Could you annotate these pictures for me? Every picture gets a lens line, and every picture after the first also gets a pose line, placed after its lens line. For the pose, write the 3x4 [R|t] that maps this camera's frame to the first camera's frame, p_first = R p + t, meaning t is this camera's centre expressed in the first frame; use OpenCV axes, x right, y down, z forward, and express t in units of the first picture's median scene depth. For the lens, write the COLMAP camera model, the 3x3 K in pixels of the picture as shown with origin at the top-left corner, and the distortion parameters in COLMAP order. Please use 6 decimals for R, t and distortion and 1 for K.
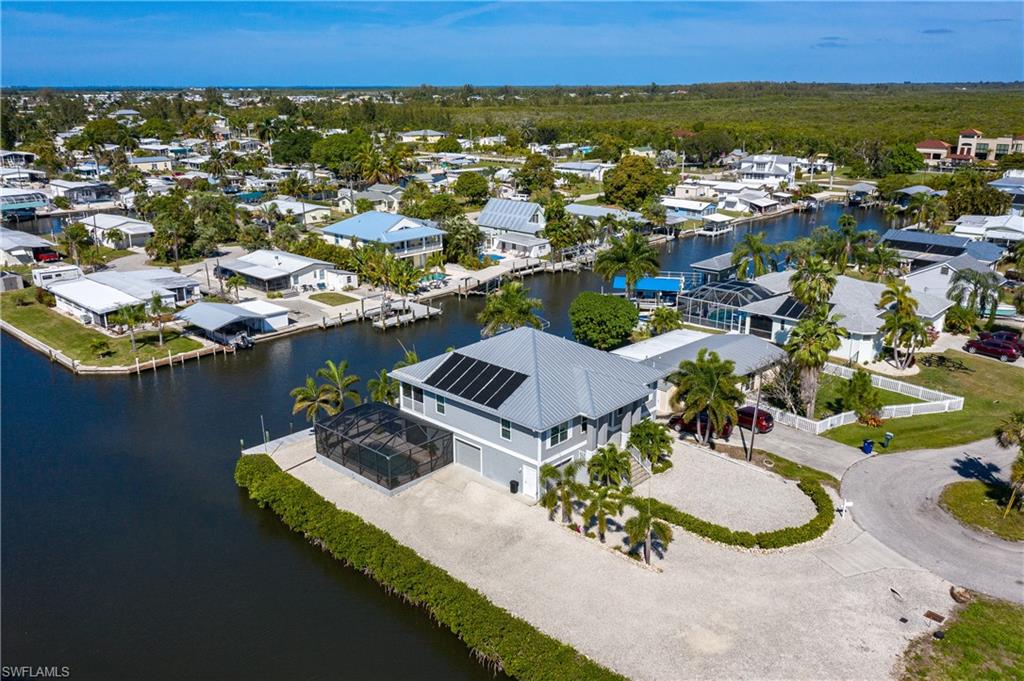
lens RADIAL K [[816.0, 0, 512.0], [0, 816.0, 340.5], [0, 0, 1]] dist [0.004183, 0.003996]
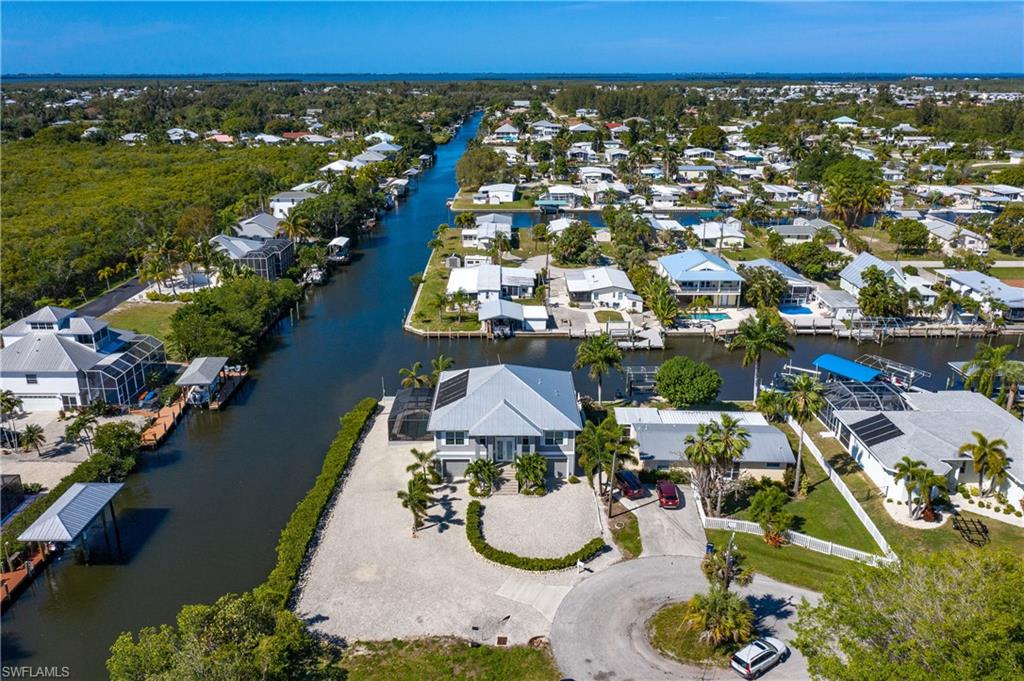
lens RADIAL K [[816.0, 0, 512.0], [0, 816.0, 340.5], [0, 0, 1]] dist [0.004183, 0.003996]
pose [[0.691899, 0.228986, -0.684720, 0.614412], [-0.218361, 0.970327, 0.103848, -0.129455], [0.688182, 0.077664, 0.721369, 0.005285]]
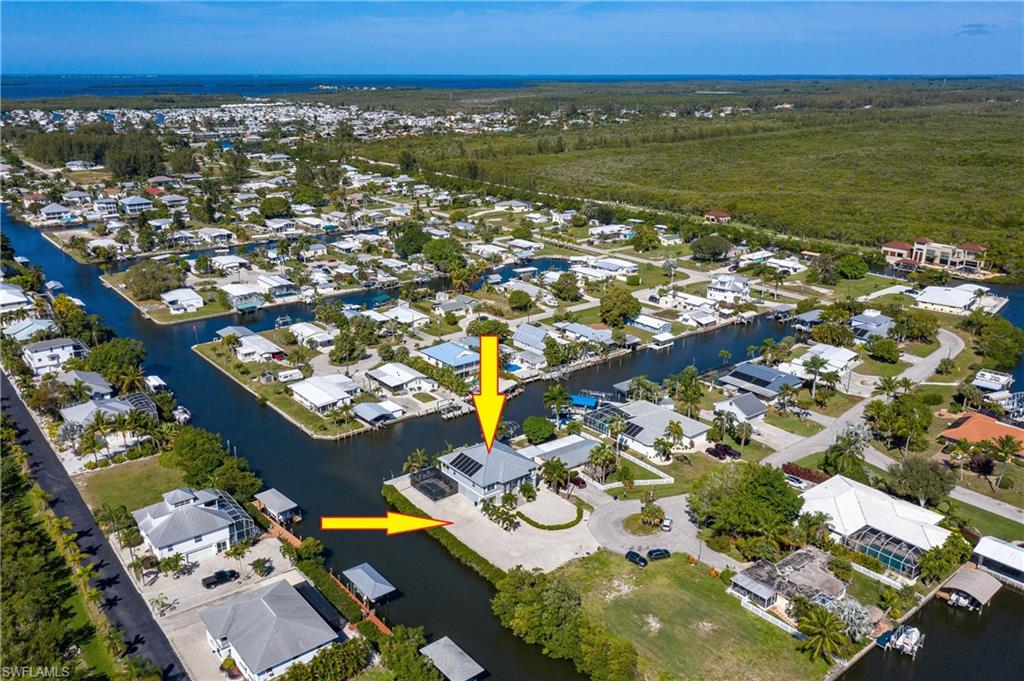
lens RADIAL K [[816.0, 0, 512.0], [0, 816.0, 340.5], [0, 0, 1]] dist [0.004183, 0.003996]
pose [[0.990610, 0.046248, -0.128657, 0.276989], [-0.044696, 0.998889, 0.014926, -0.261983], [0.129205, -0.009036, 0.991577, -1.080422]]
